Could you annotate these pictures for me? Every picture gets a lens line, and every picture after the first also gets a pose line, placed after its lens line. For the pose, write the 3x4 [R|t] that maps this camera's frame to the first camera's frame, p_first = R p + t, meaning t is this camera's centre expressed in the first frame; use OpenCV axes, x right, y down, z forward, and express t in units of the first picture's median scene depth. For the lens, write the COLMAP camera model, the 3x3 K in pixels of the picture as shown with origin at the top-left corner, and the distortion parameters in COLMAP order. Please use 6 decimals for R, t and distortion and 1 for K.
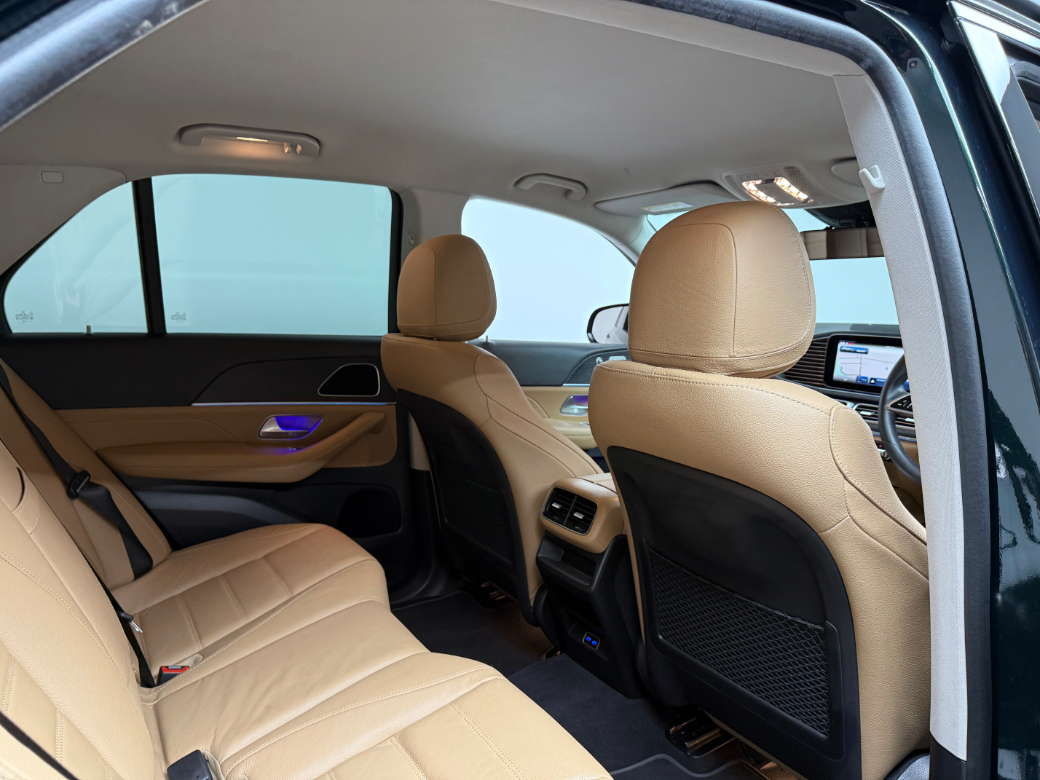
lens RADIAL K [[717.9, 0, 520.0], [0, 717.9, 390.0], [0, 0, 1]] dist [0.075520, -0.160676]
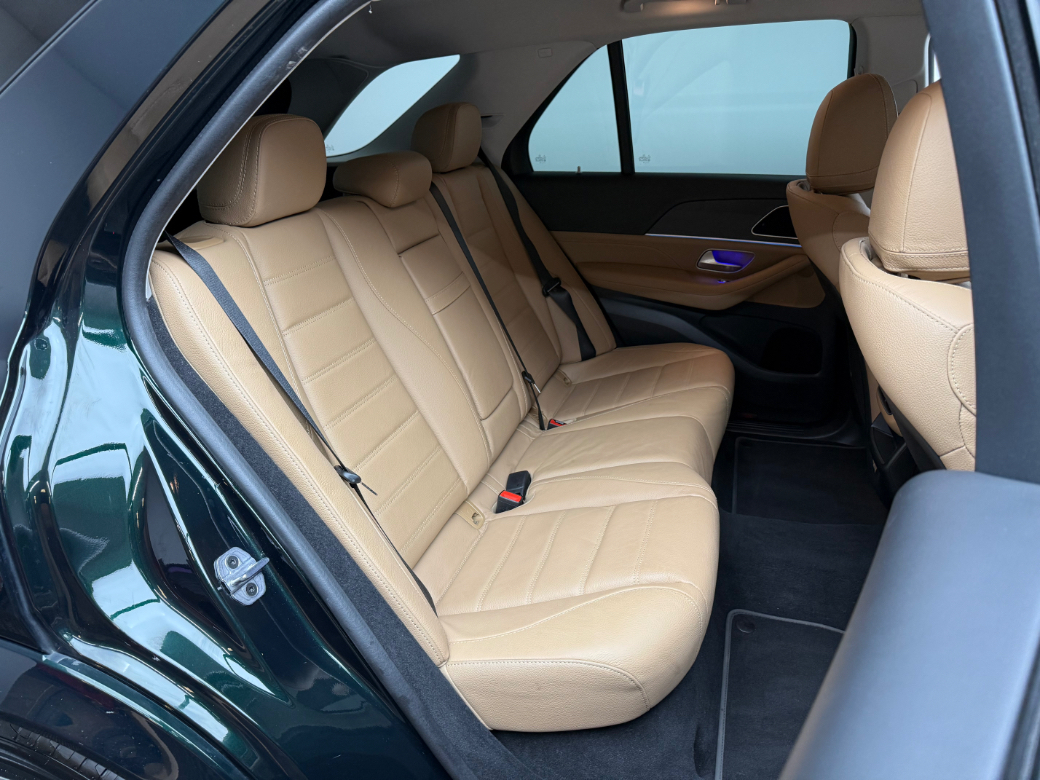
lens RADIAL K [[717.9, 0, 520.0], [0, 717.9, 390.0], [0, 0, 1]] dist [0.075520, -0.160676]
pose [[0.654745, 0.244893, -0.715077, 0.384179], [-0.055921, 0.959160, 0.277281, -0.059045], [0.753778, -0.141561, 0.641700, 0.016343]]
